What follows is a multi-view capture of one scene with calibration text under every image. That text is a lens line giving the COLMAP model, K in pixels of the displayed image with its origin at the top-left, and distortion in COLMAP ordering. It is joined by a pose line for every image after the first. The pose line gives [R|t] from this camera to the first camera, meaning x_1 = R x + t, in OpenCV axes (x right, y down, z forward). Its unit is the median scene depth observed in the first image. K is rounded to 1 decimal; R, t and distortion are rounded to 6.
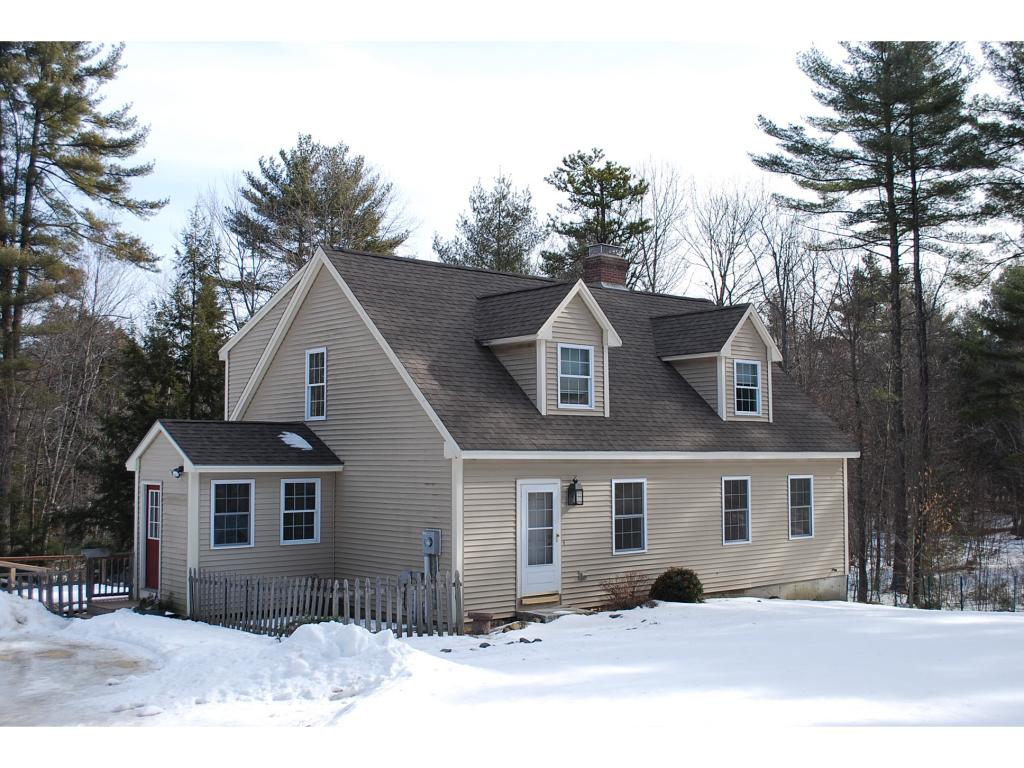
lens RADIAL K [[1148.1, 0, 512.0], [0, 1148.1, 384.0], [0, 0, 1]] dist [-0.028014, -0.047769]
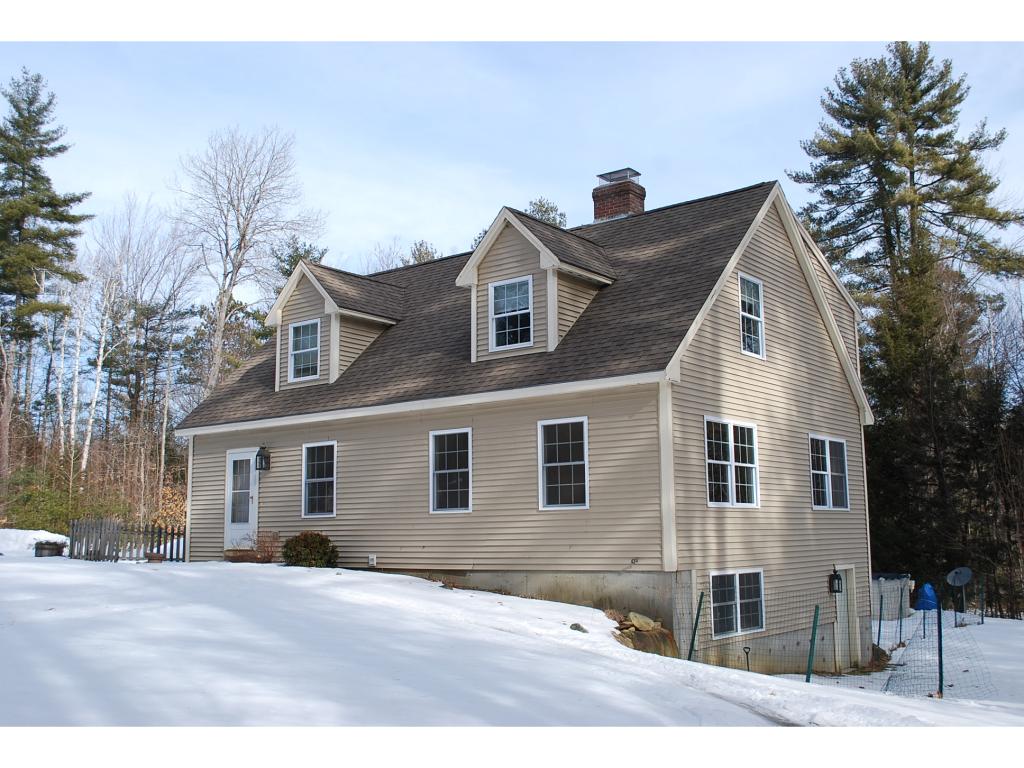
lens RADIAL K [[1051.9, 0, 512.0], [0, 1051.9, 384.0], [0, 0, 1]] dist [-0.048325, -0.015459]
pose [[0.185202, -0.144378, -0.972037, 0.871173], [0.073633, 0.988407, -0.132780, 0.141267], [0.979938, -0.046983, 0.193686, 0.845038]]
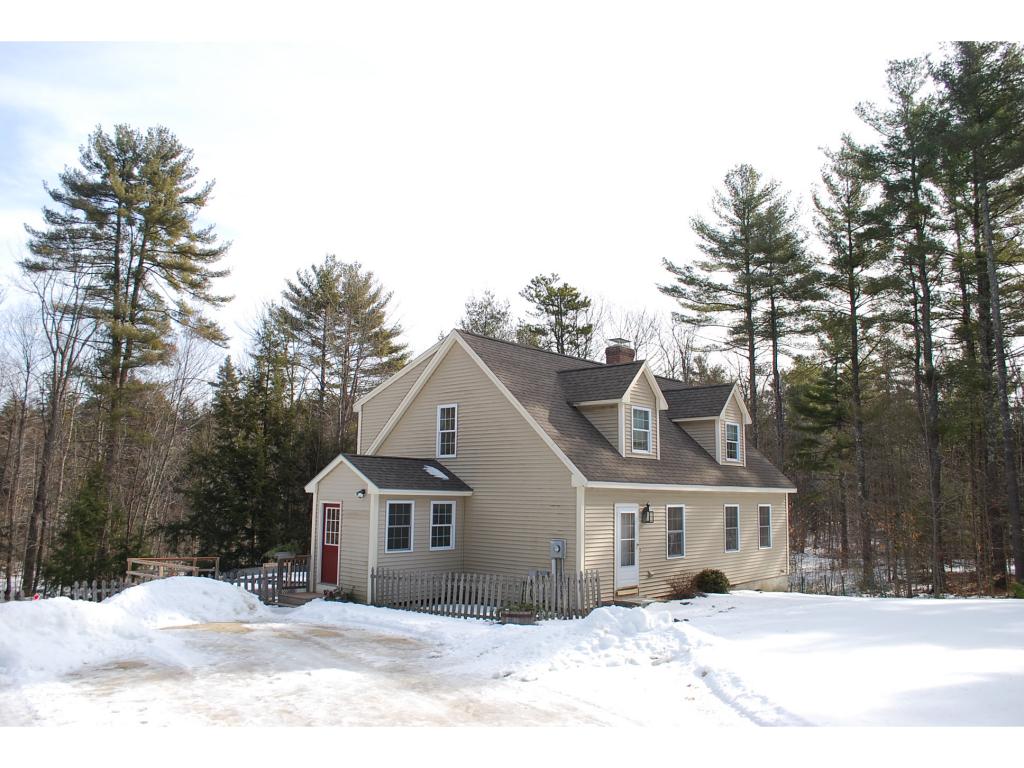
lens RADIAL K [[809.5, 0, 512.0], [0, 809.5, 384.0], [0, 0, 1]] dist [-0.075227, 0.005413]
pose [[0.991614, 0.034320, 0.124597, -0.189340], [-0.025311, 0.996998, -0.073179, 0.011446], [-0.126735, 0.069412, 0.989505, 0.040439]]
